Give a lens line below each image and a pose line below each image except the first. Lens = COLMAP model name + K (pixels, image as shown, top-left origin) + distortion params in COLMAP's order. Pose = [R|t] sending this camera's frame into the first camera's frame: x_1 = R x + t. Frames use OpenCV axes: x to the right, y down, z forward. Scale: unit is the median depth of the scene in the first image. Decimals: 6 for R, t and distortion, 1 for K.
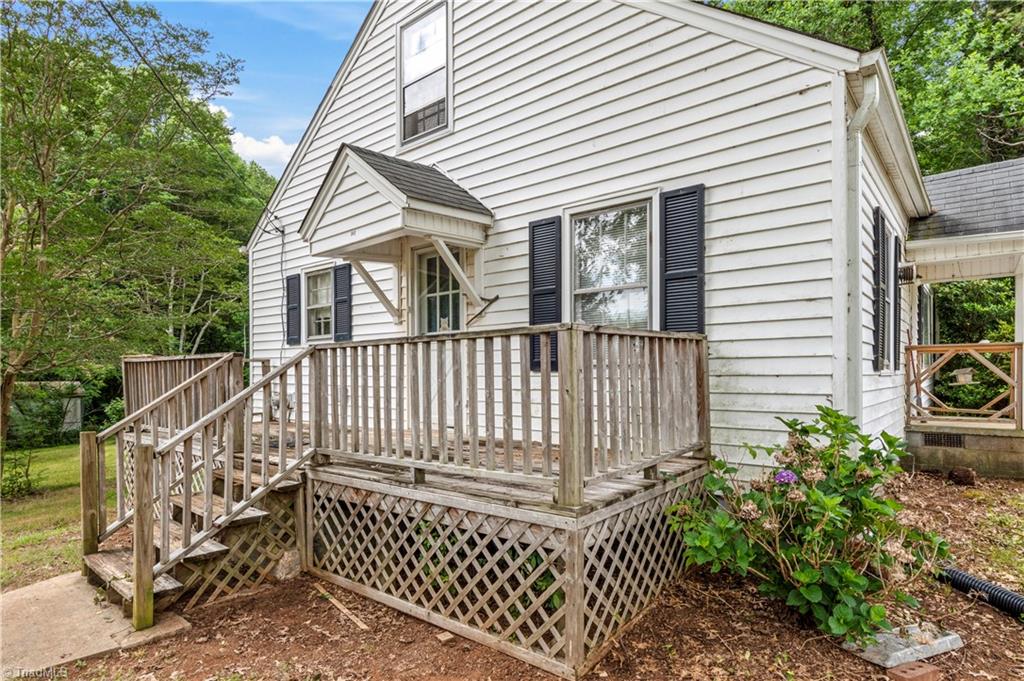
lens RADIAL K [[553.5, 0, 510.9], [0, 553.5, 371.3], [0, 0, 1]] dist [0.000316, 0.000033]
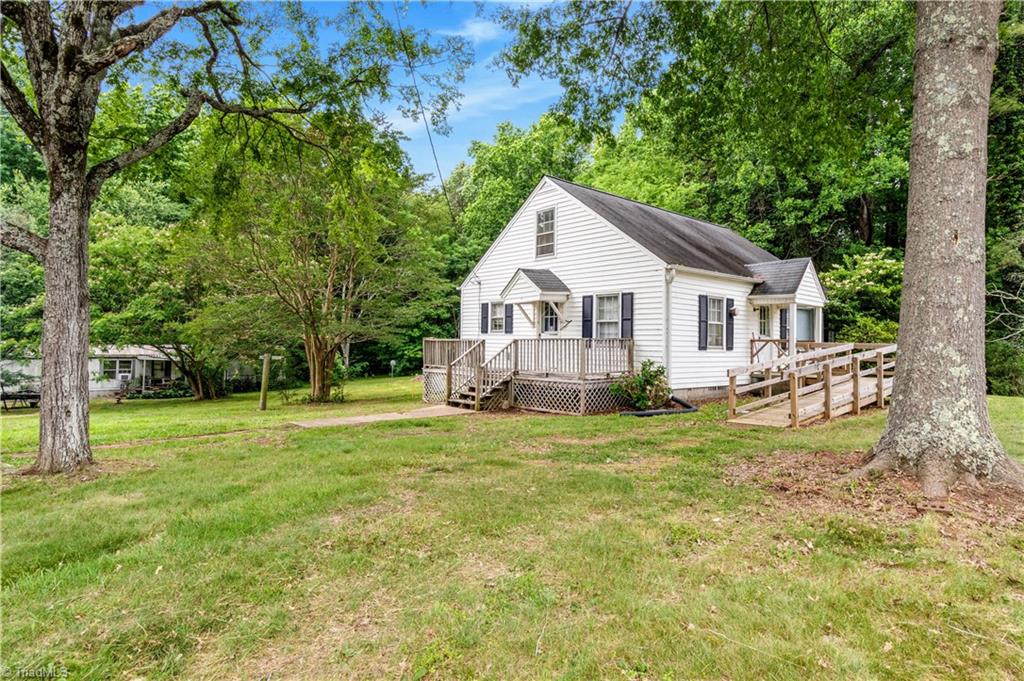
lens RADIAL K [[540.1, 0, 512.0], [0, 540.1, 340.5], [0, 0, 1]] dist [-0.031086, 0.000422]
pose [[0.985716, 0.016879, -0.167569, 0.143035], [-0.017149, 0.999853, -0.000167, -0.030567], [0.167542, 0.003038, 0.985860, -1.788247]]
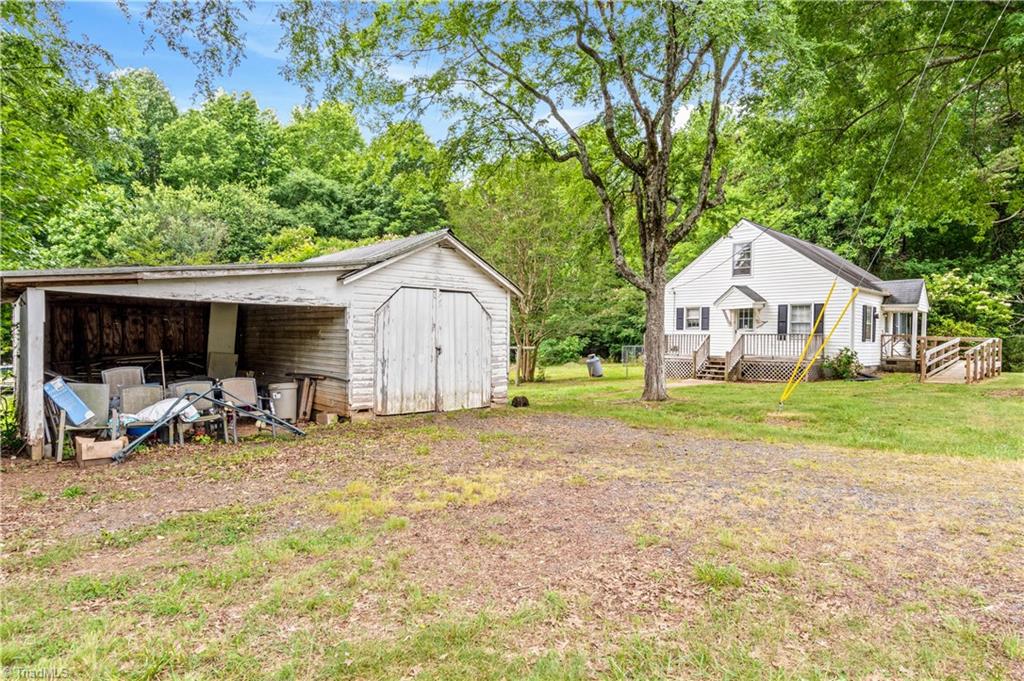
lens RADIAL K [[540.1, 0, 512.0], [0, 540.1, 340.5], [0, 0, 1]] dist [-0.031086, 0.000422]
pose [[0.991546, 0.019995, -0.128205, -1.424208], [-0.018795, 0.999768, 0.010563, -0.002161], [0.128387, -0.008064, 0.991691, -3.245017]]
